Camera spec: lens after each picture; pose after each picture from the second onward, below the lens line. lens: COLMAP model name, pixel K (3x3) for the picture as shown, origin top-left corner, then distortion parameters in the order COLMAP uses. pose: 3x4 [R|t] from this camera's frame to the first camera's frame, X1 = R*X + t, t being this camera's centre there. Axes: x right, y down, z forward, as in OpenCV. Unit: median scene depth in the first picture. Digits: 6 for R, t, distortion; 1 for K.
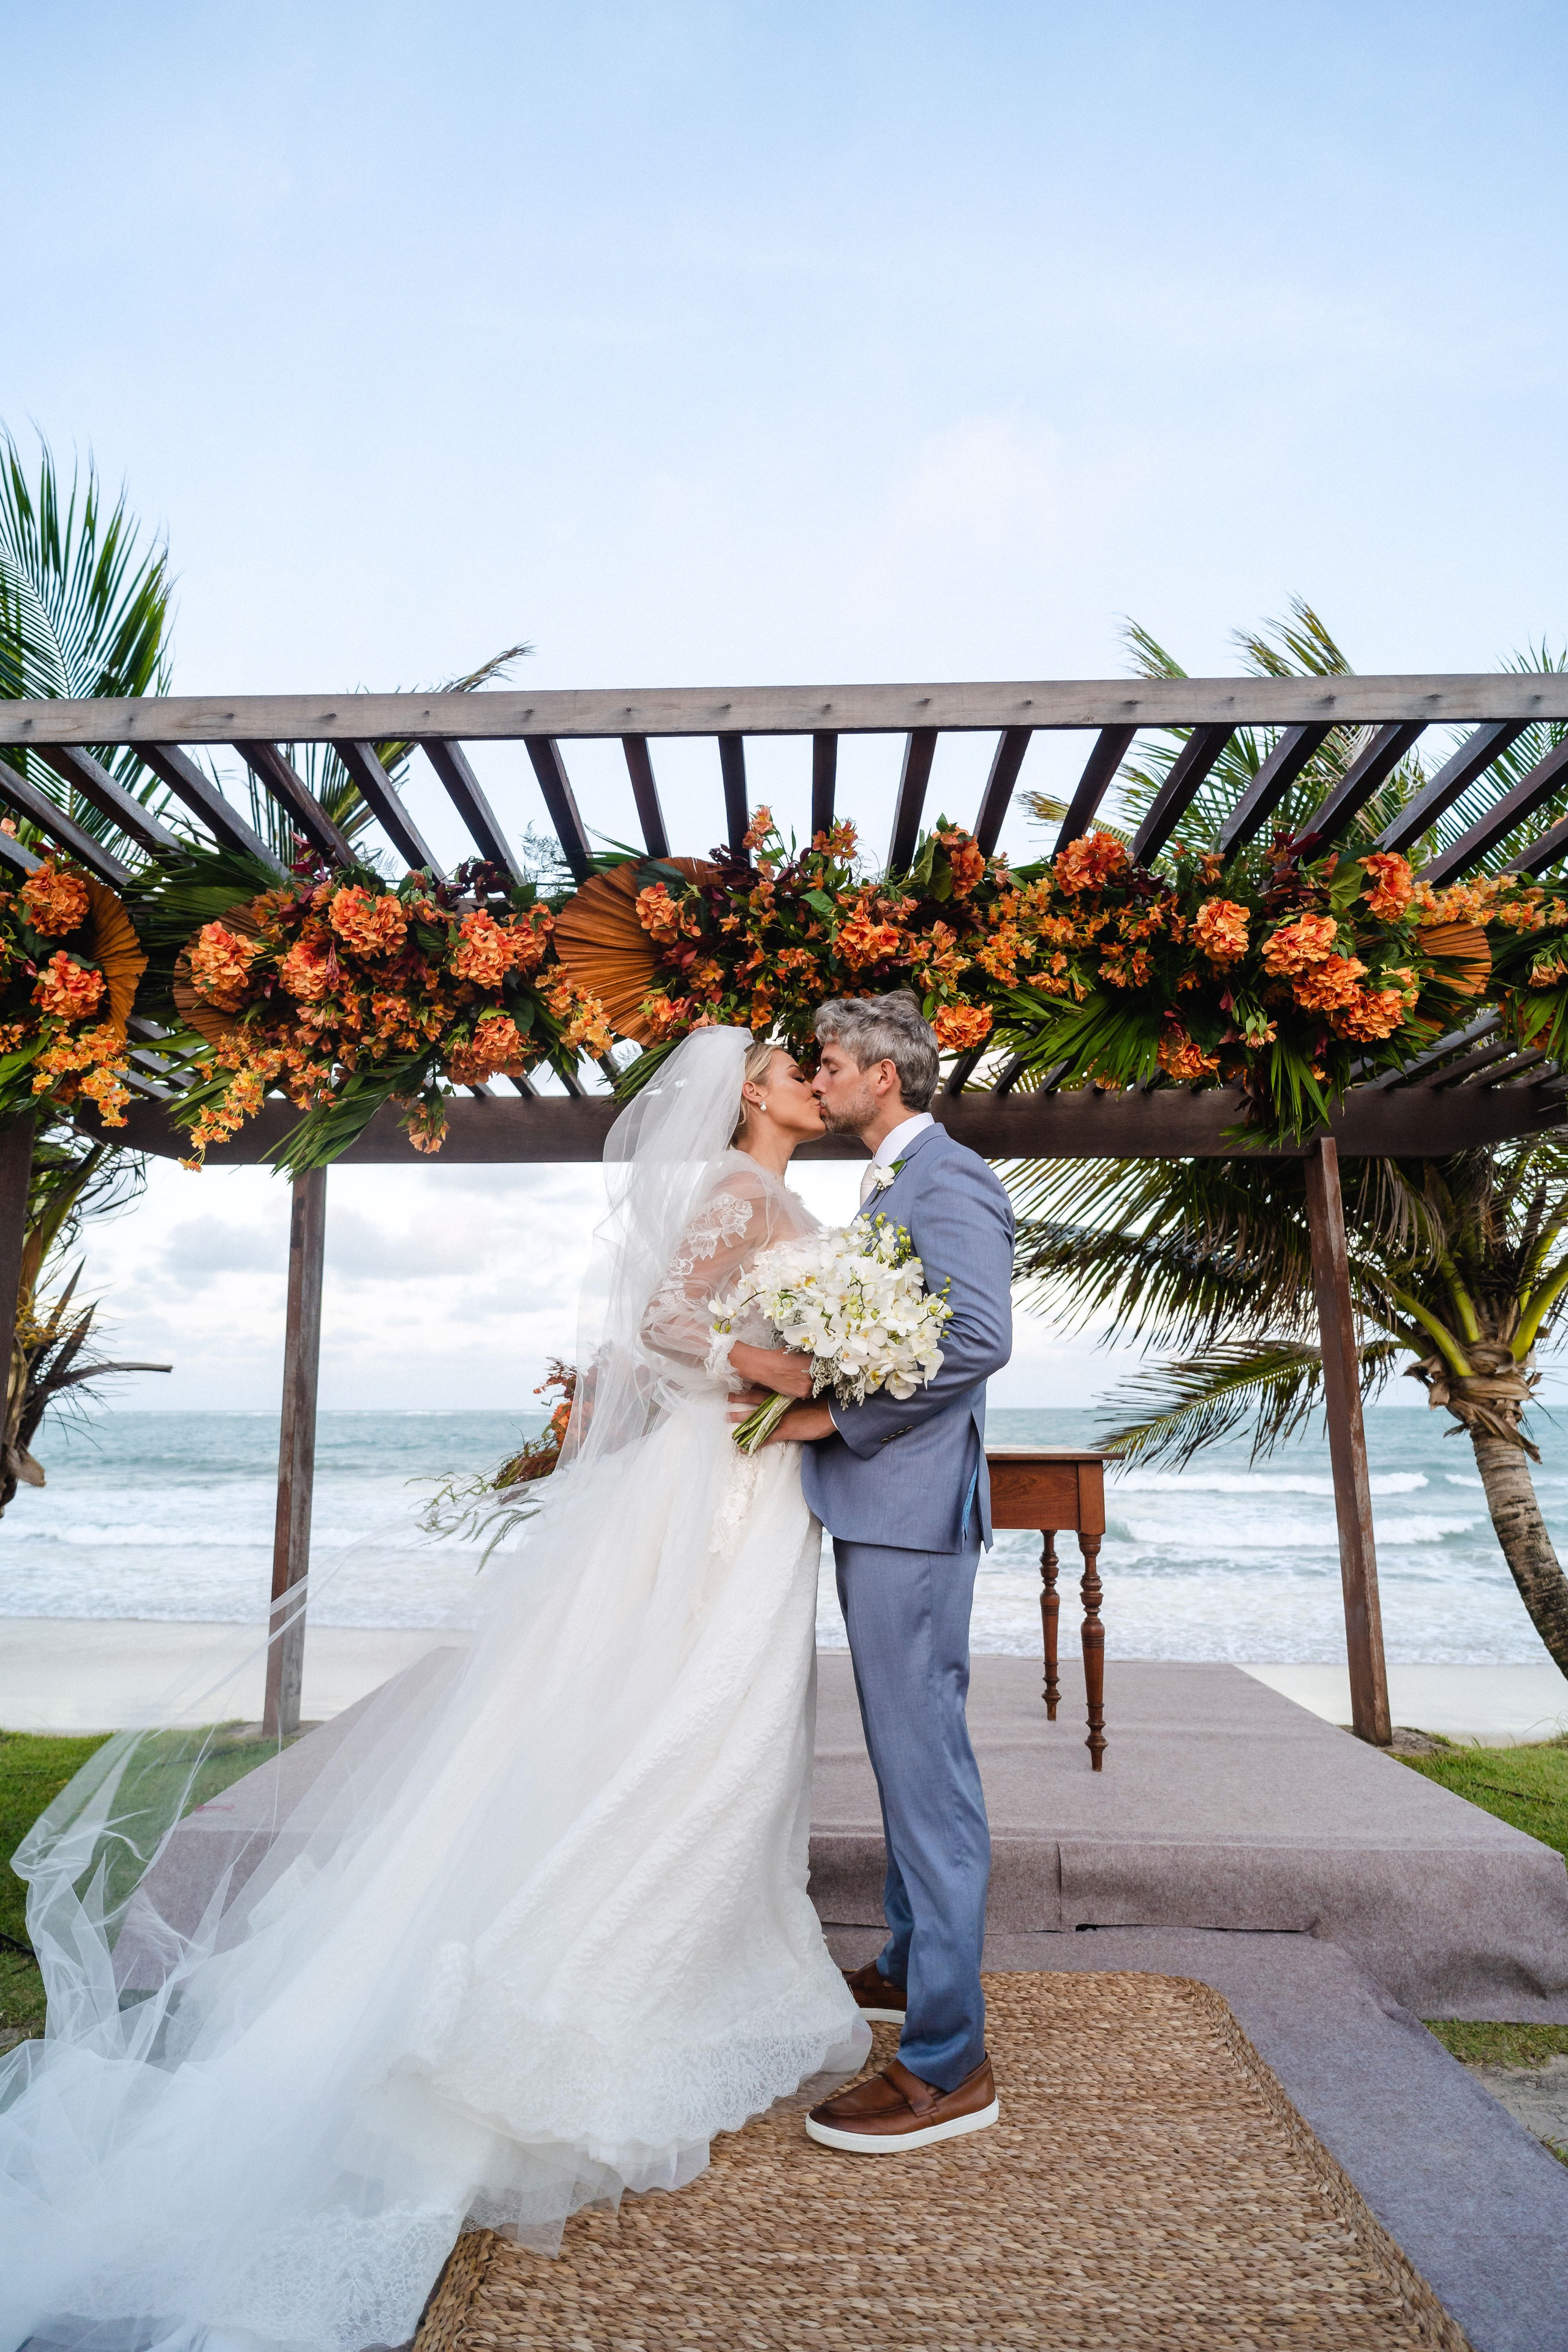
lens RADIAL K [[1214.1, 0, 766.1], [0, 1214.1, 1181.1], [0, 0, 1]] dist [0.000943, 0.000294]
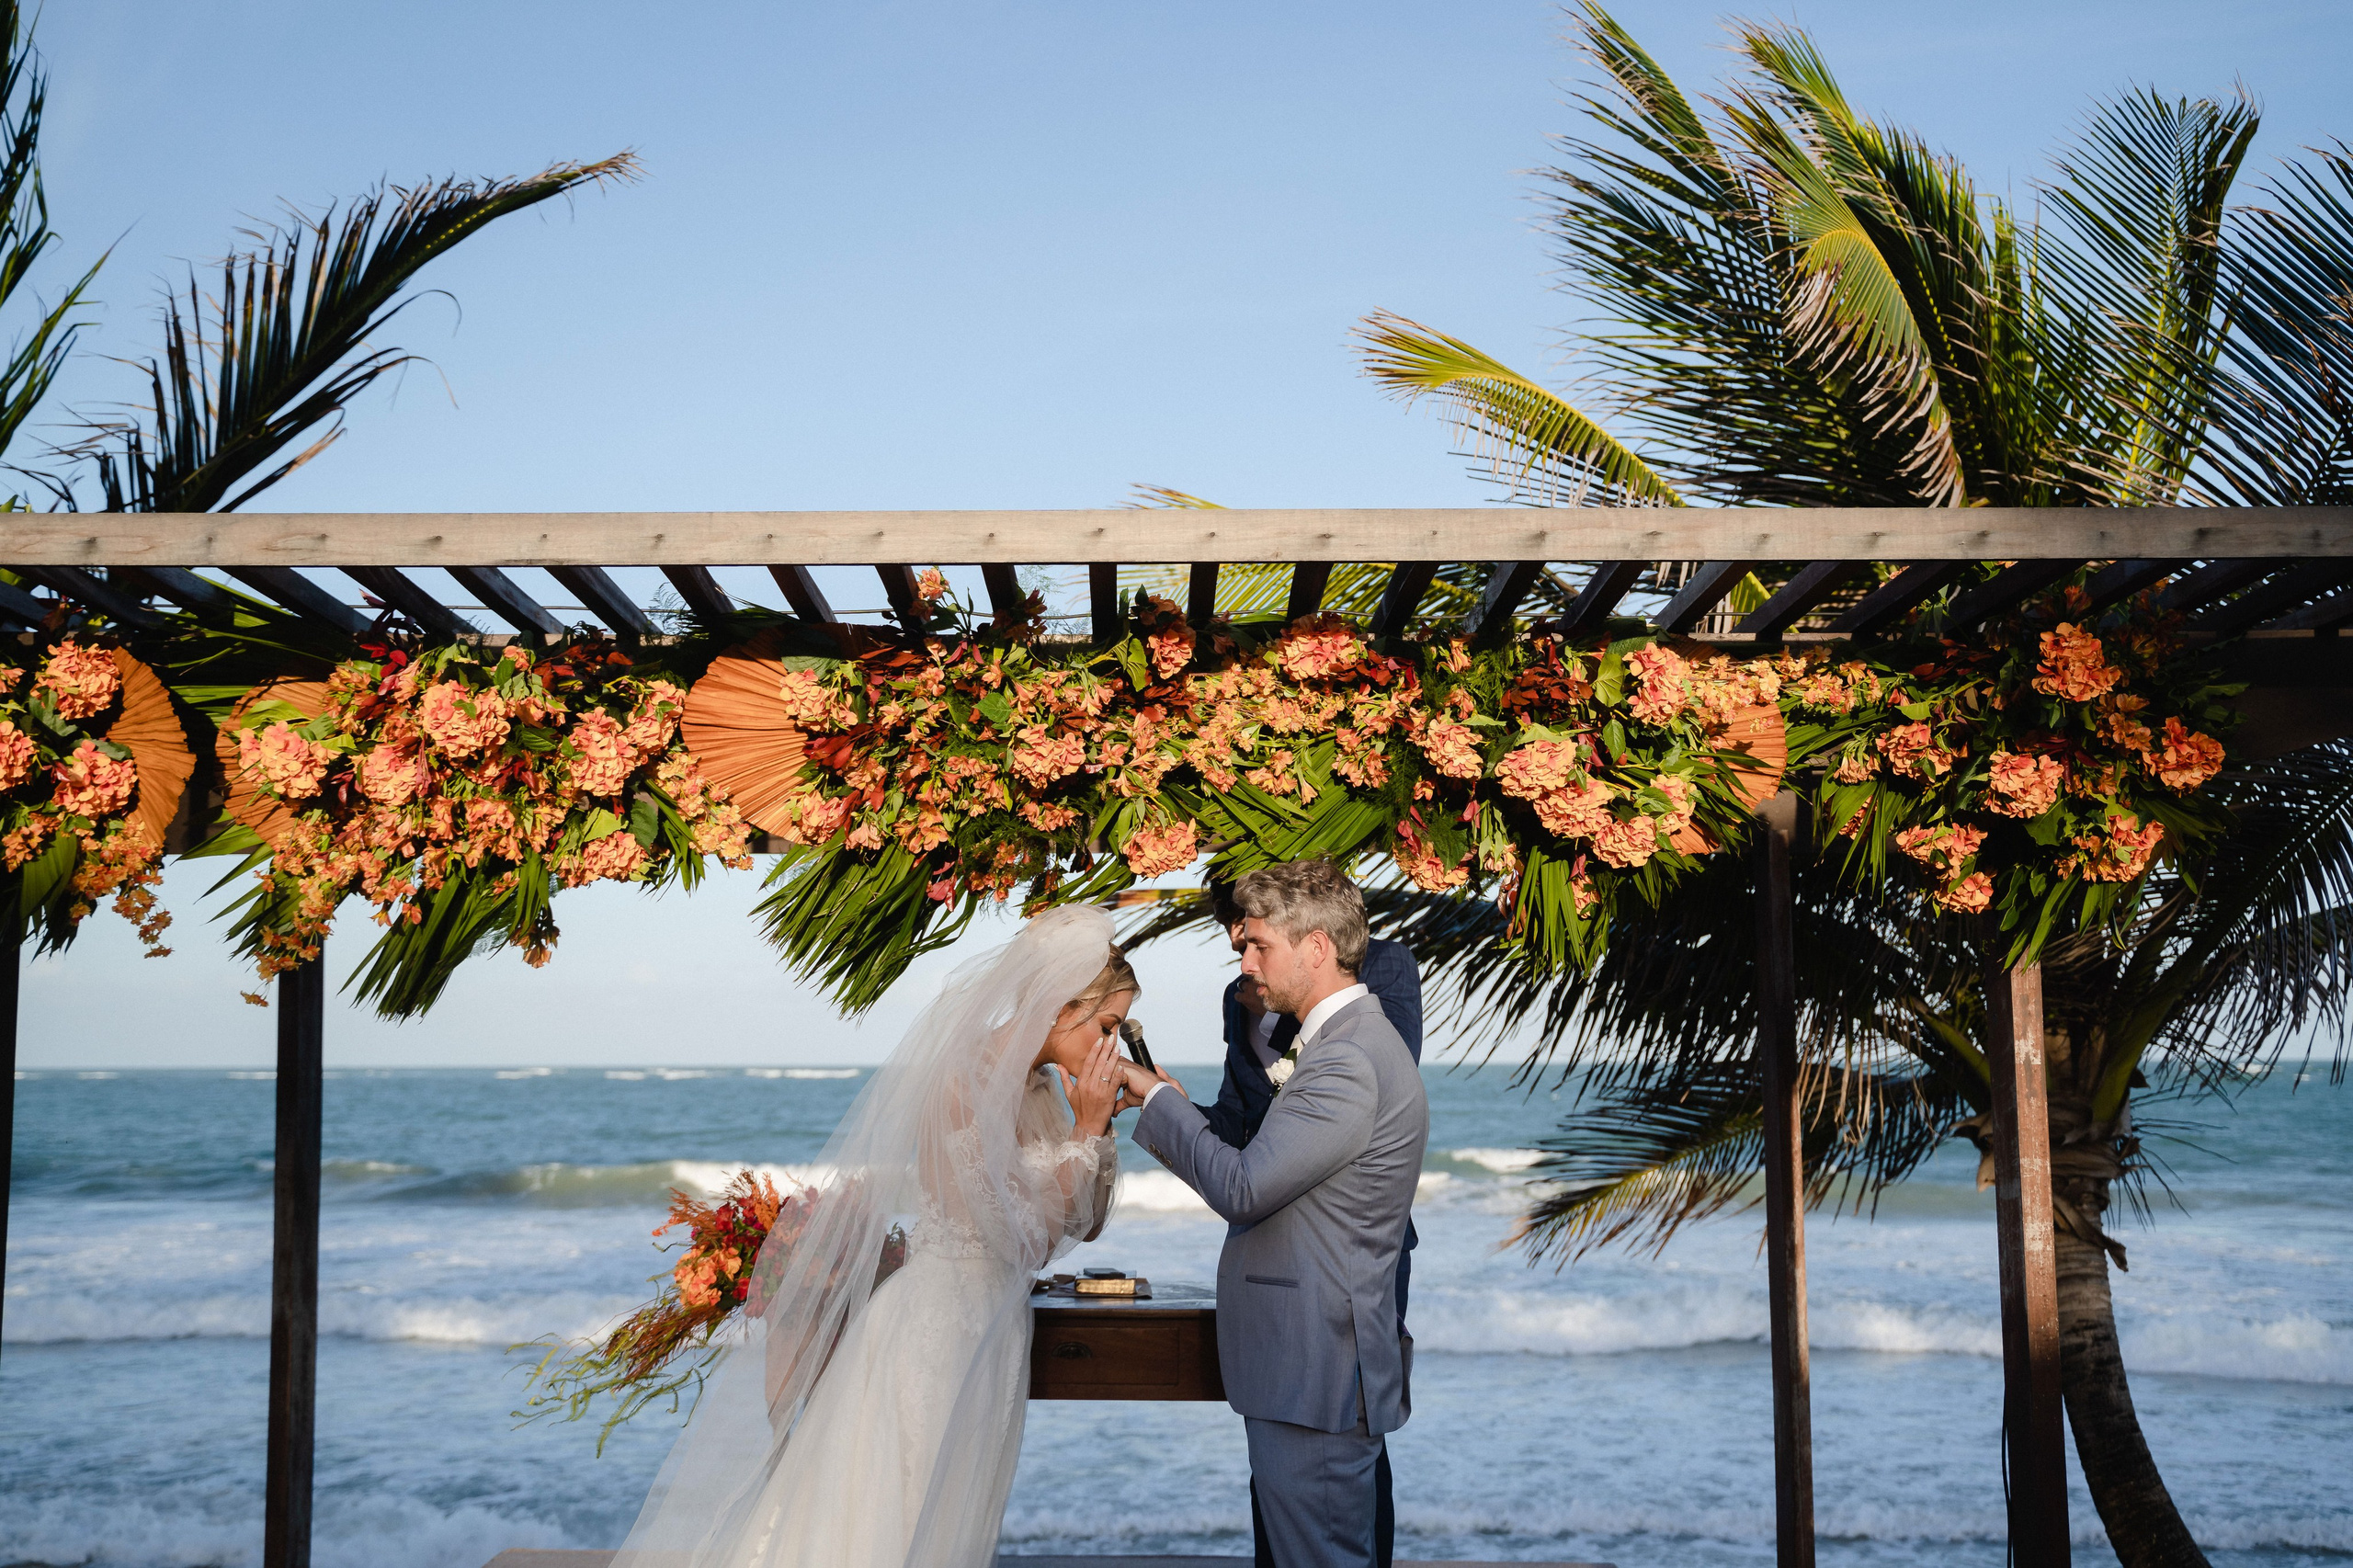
lens RADIAL K [[2482.1, 0, 1176.5], [0, 2482.1, 784.0], [0, 0, 1]] dist [-0.052701, 0.207226]
pose [[0.998929, 0.005936, 0.045893, 0.089482], [-0.009141, 0.997510, 0.069936, -0.287201], [-0.045364, -0.070281, 0.996495, -0.735276]]
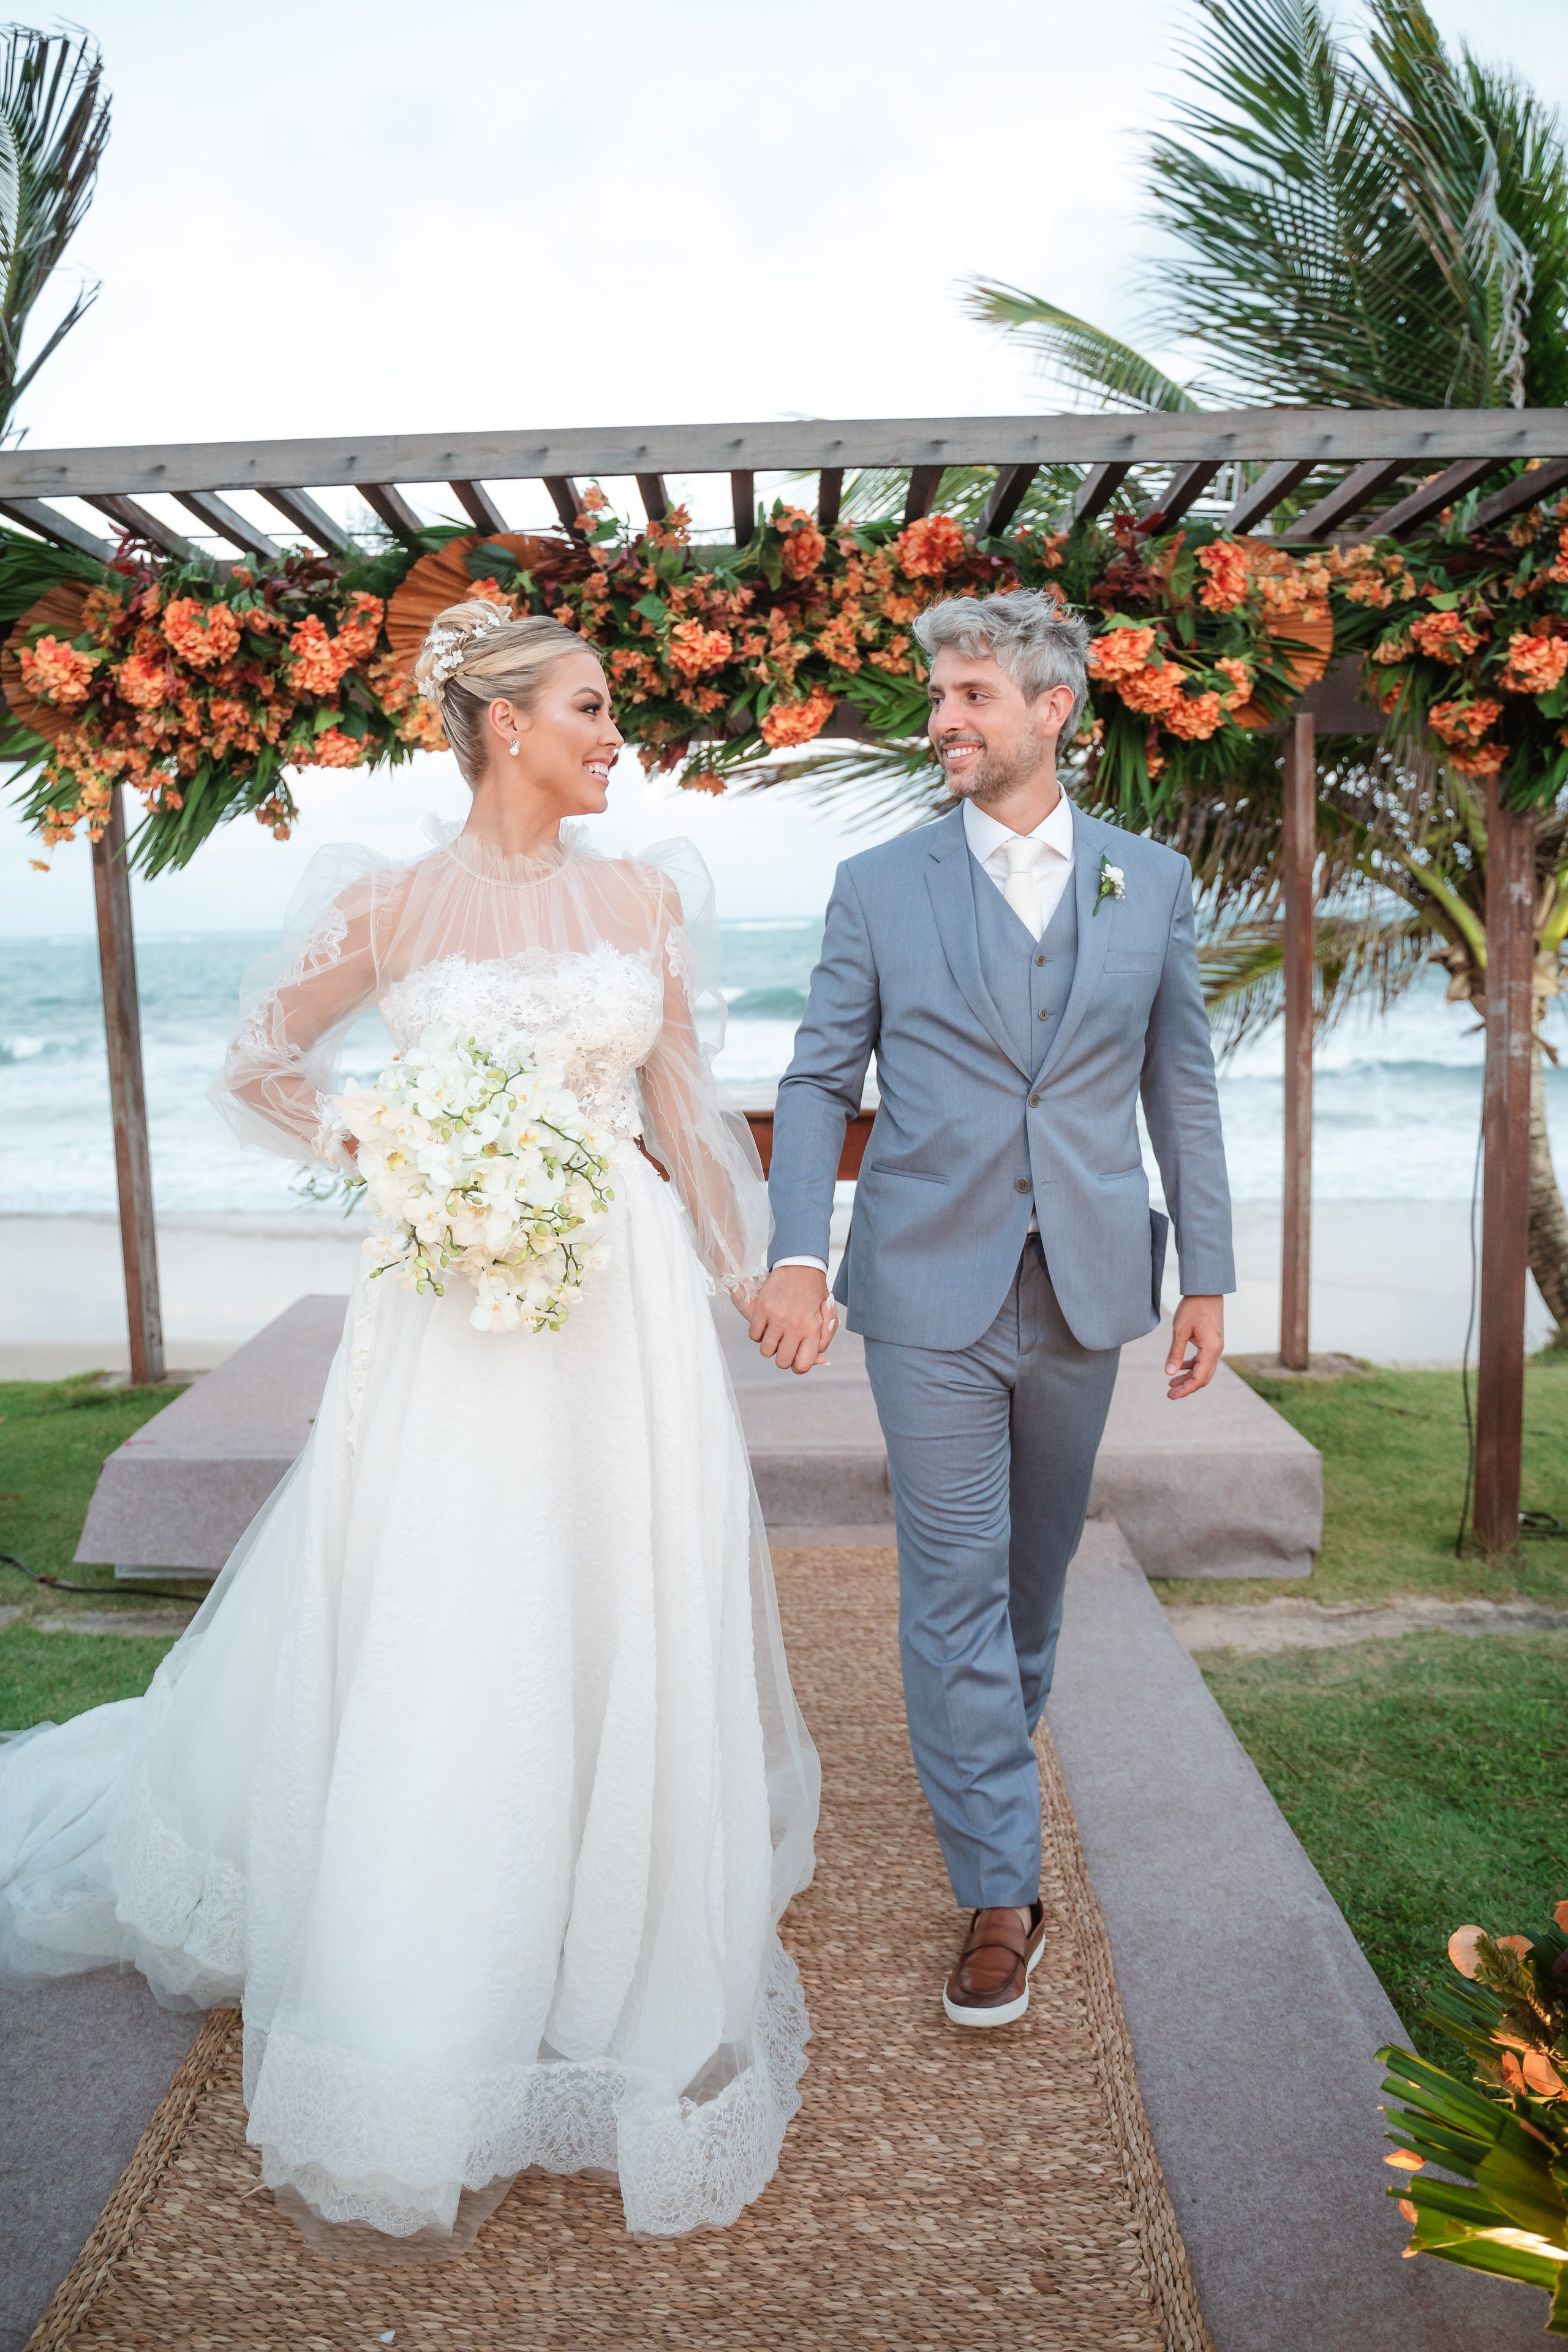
lens RADIAL K [[1886.6, 0, 747.7], [0, 1886.6, 1176.9], [0, 0, 1]] dist [-0.133648, 0.166353]
pose [[0.999773, -0.018037, 0.011328, 0.094340], [0.013547, 0.948904, 0.315275, -0.255932], [-0.016436, -0.315050, 0.948933, -0.580021]]
